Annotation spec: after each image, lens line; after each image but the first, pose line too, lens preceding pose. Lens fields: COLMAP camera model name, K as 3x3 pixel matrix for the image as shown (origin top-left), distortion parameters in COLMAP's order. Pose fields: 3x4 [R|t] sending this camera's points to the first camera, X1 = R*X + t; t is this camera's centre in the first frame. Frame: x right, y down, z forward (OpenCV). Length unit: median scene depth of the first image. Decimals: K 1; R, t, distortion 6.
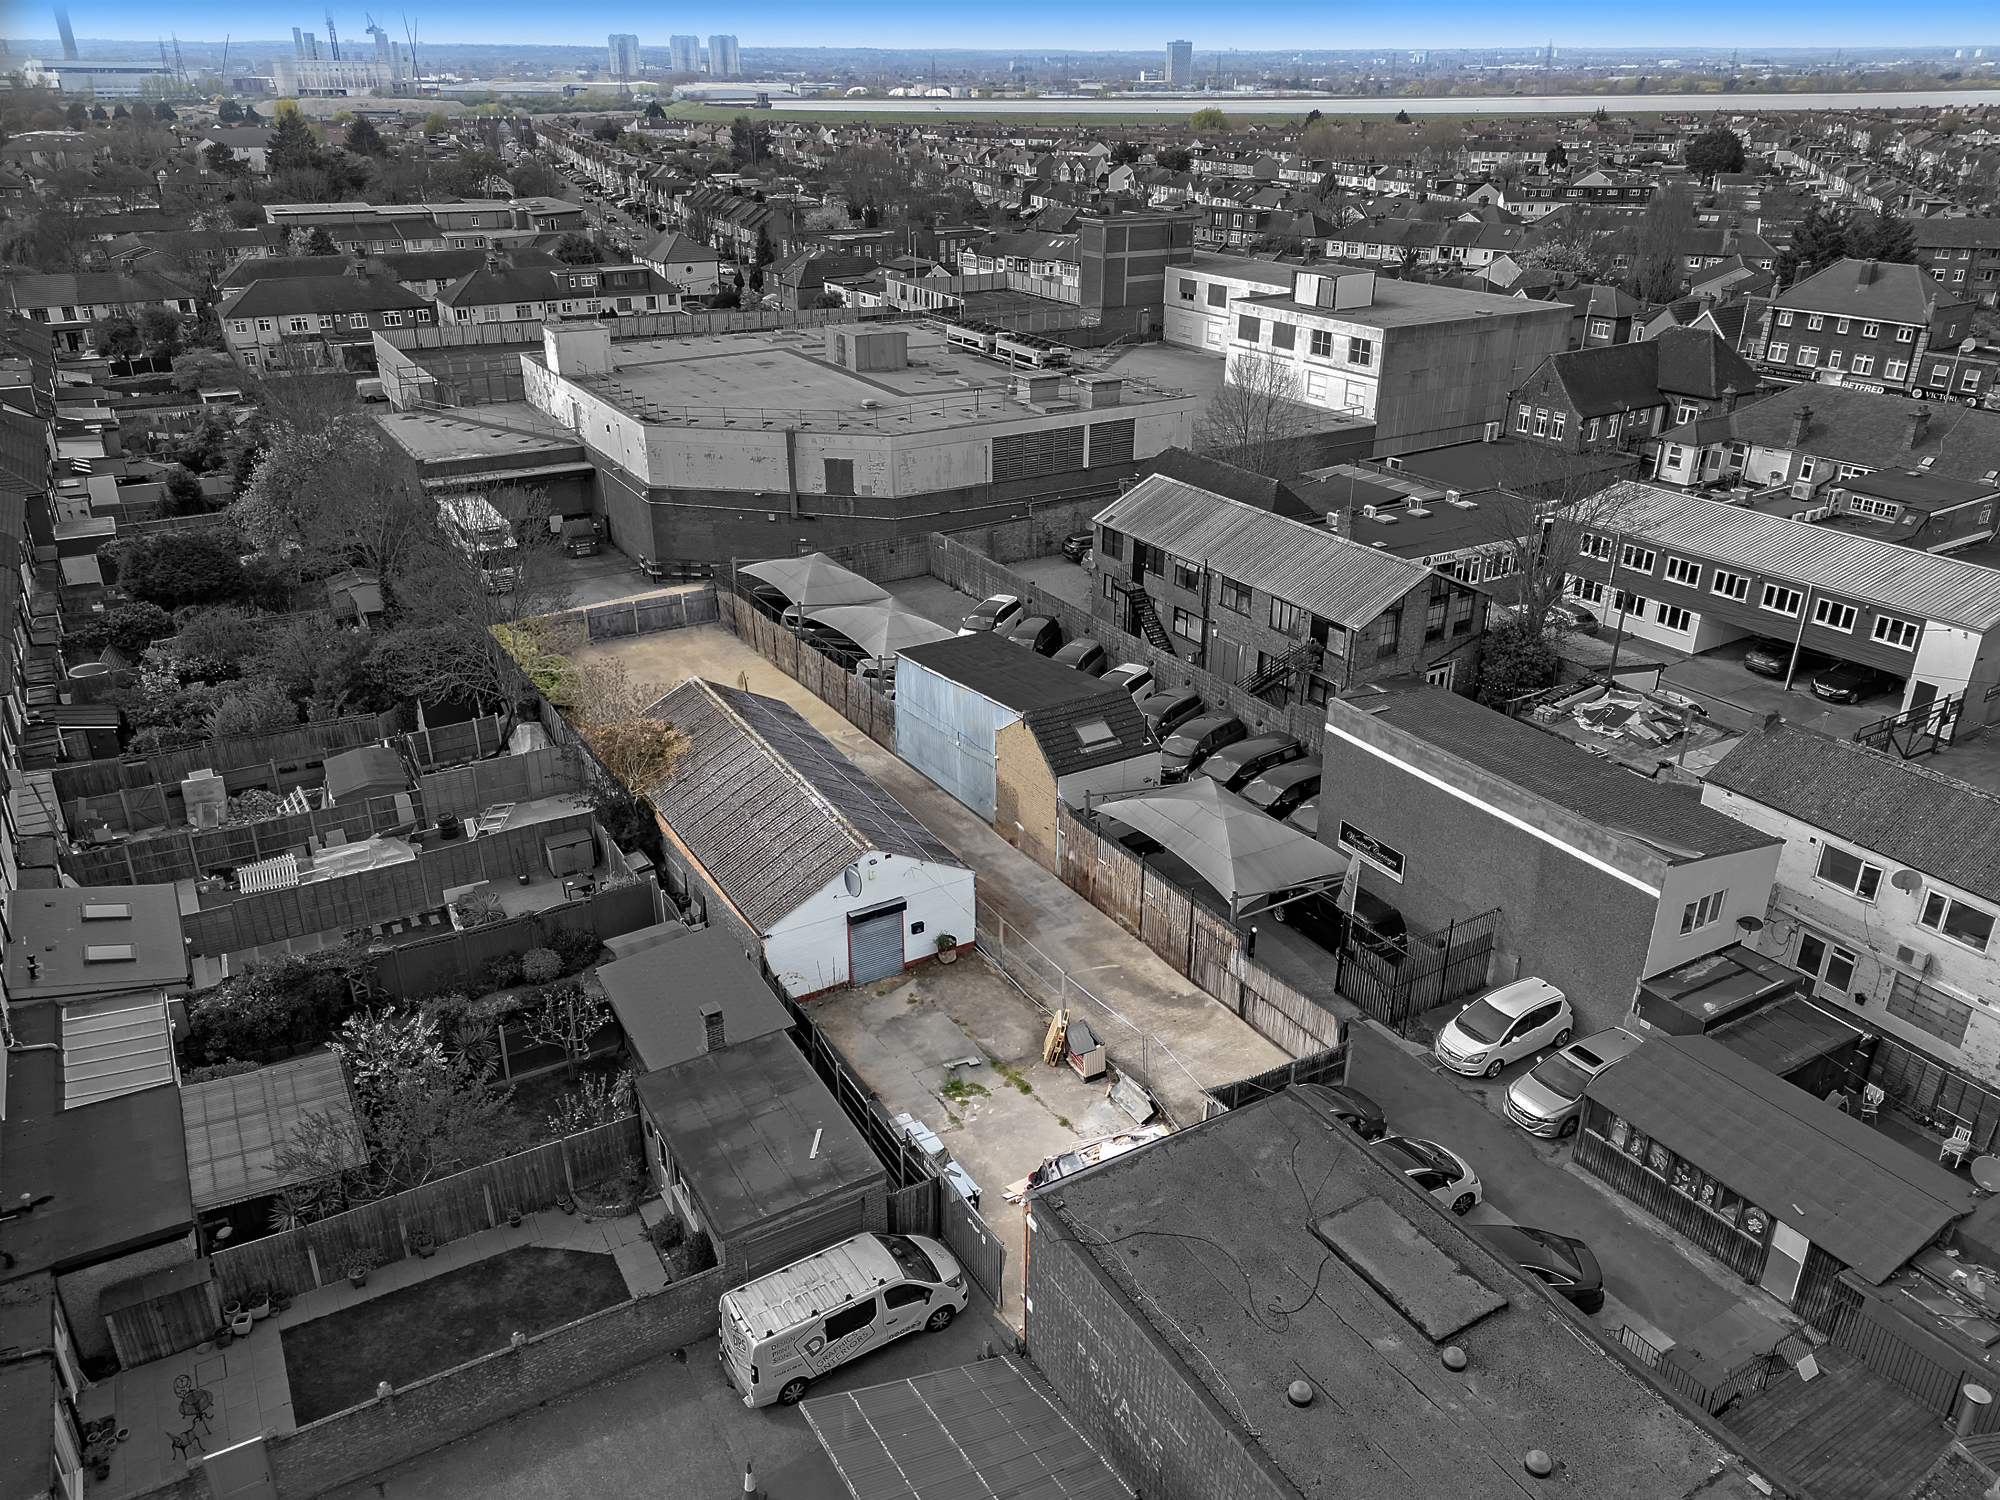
lens RADIAL K [[1473.2, 0, 1008.0], [0, 1473.2, 750.7], [0, 0, 1]] dist [0.072675, -0.061296]
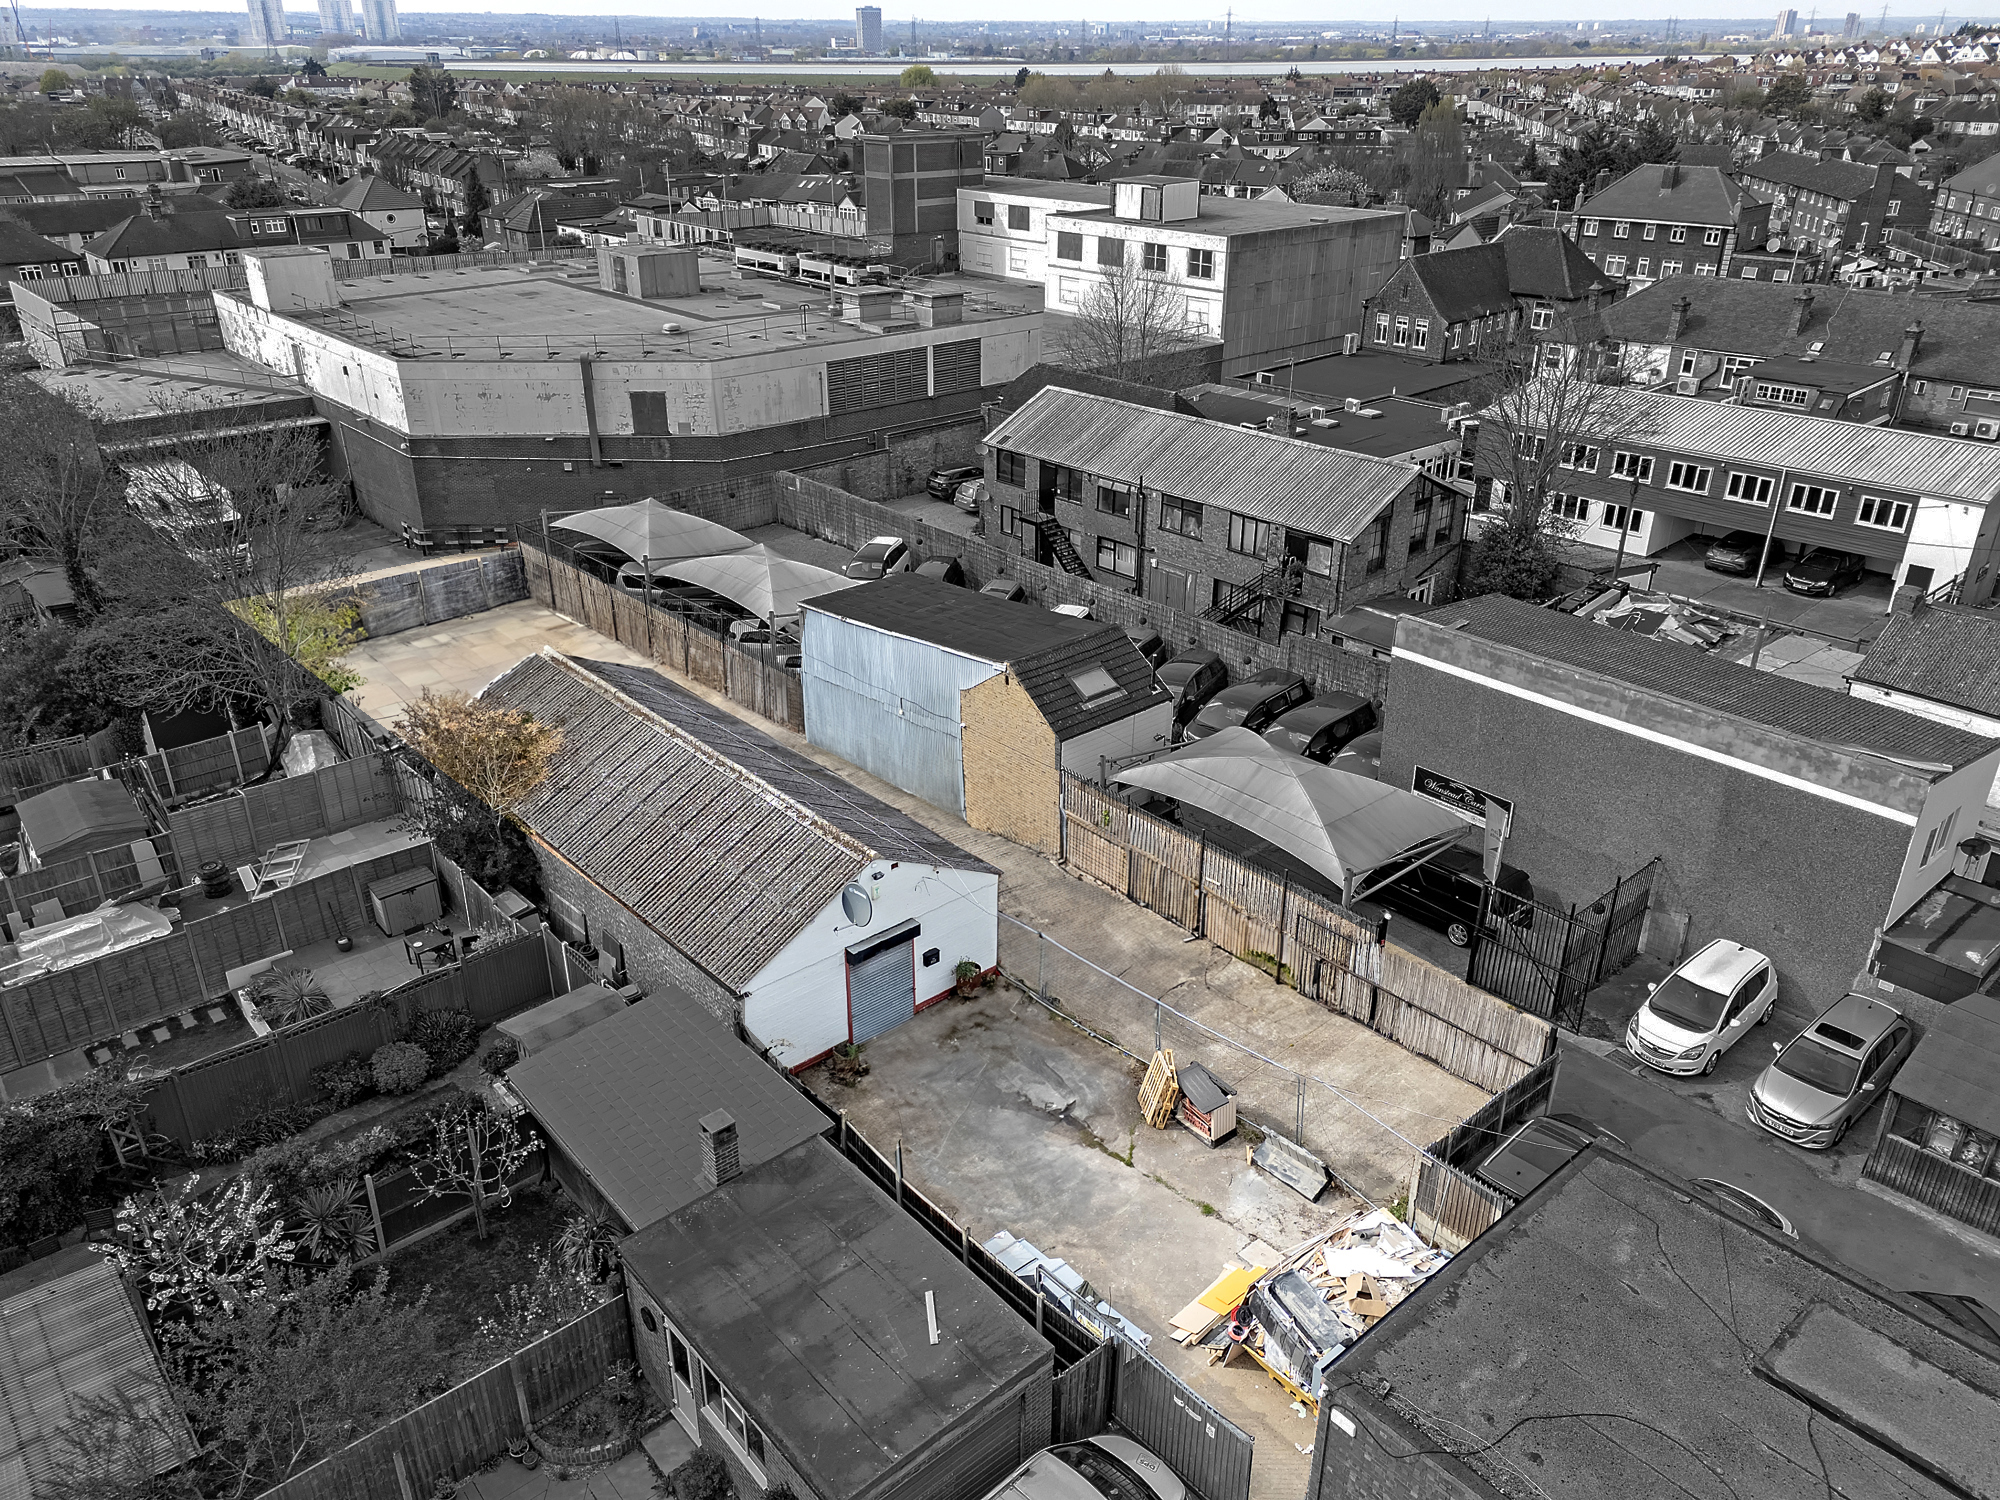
lens RADIAL K [[1473.2, 0, 1008.0], [0, 1473.2, 750.7], [0, 0, 1]] dist [0.072675, -0.061296]
pose [[0.981977, -0.082305, 0.170138, -0.095947], [0.079614, 0.996570, 0.022588, 0.001958], [-0.171413, -0.008635, 0.985161, 0.178576]]
